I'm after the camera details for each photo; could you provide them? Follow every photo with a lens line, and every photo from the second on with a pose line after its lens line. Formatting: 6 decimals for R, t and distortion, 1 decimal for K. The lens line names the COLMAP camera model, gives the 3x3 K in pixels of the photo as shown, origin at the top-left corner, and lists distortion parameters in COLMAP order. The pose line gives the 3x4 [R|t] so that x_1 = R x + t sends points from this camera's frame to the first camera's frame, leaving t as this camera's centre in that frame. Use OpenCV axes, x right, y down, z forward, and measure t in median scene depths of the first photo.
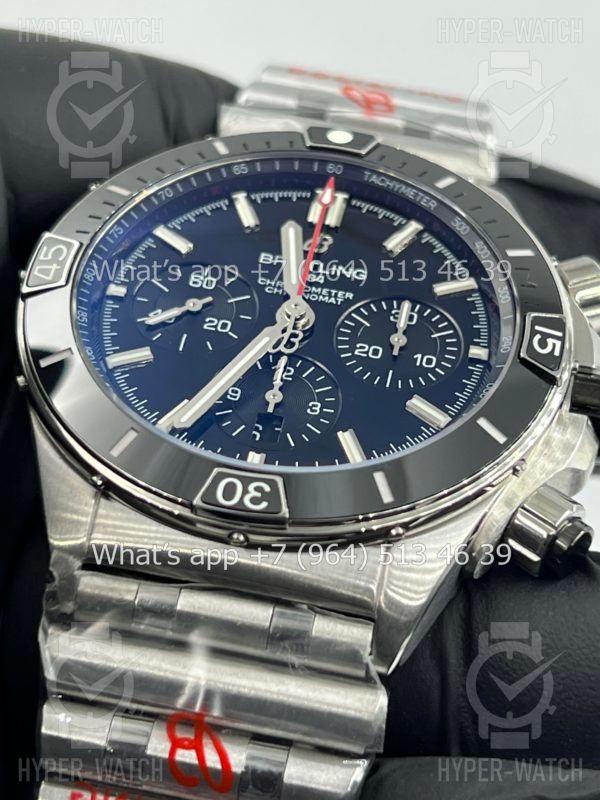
lens RADIAL K [[2004.2, 0, 305.3], [0, 2004.2, 350.5], [0, 0, 1]] dist [0.233442, 0.000000]
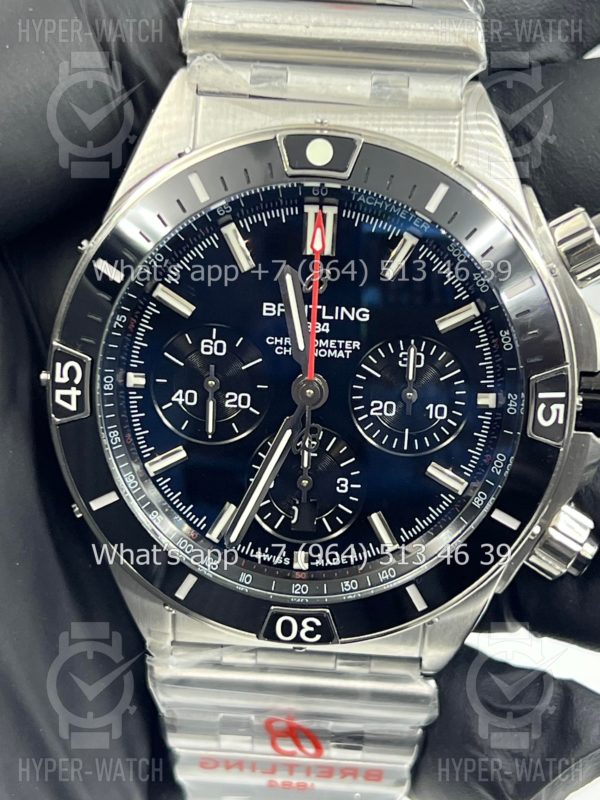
lens RADIAL K [[1882.2, 0, 297.9], [0, 1882.2, 390.5], [0, 0, 1]] dist [0.244309, 0.000000]
pose [[0.987160, -0.131028, -0.091359, 0.079176], [0.152320, 0.599961, 0.785395, -0.793774], [-0.048097, -0.789227, 0.612215, 0.395921]]
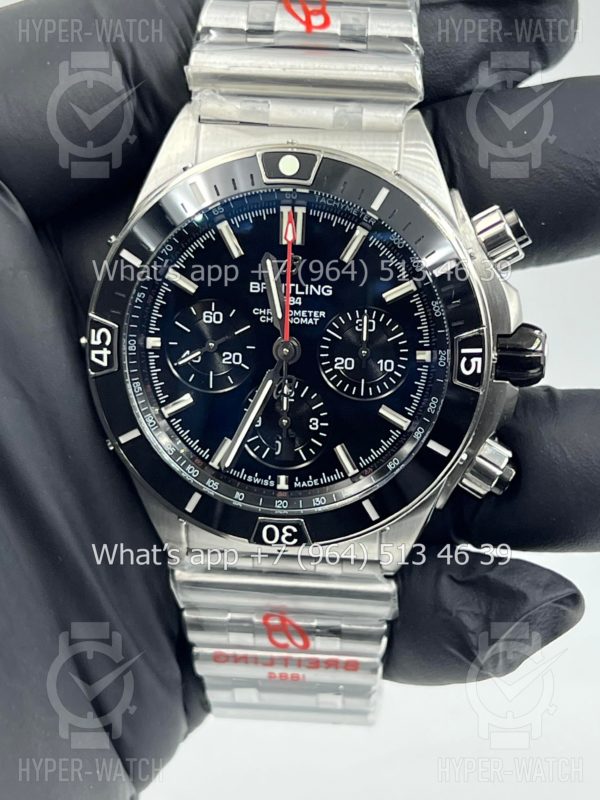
lens RADIAL K [[1882.2, 0, 299.3], [0, 1882.2, 396.0], [0, 0, 1]] dist [0.244309, 0.000000]
pose [[0.979067, -0.139018, -0.148669, 0.189046], [0.202905, 0.609005, 0.766774, -0.975747], [-0.016056, -0.780888, 0.624464, 0.177873]]
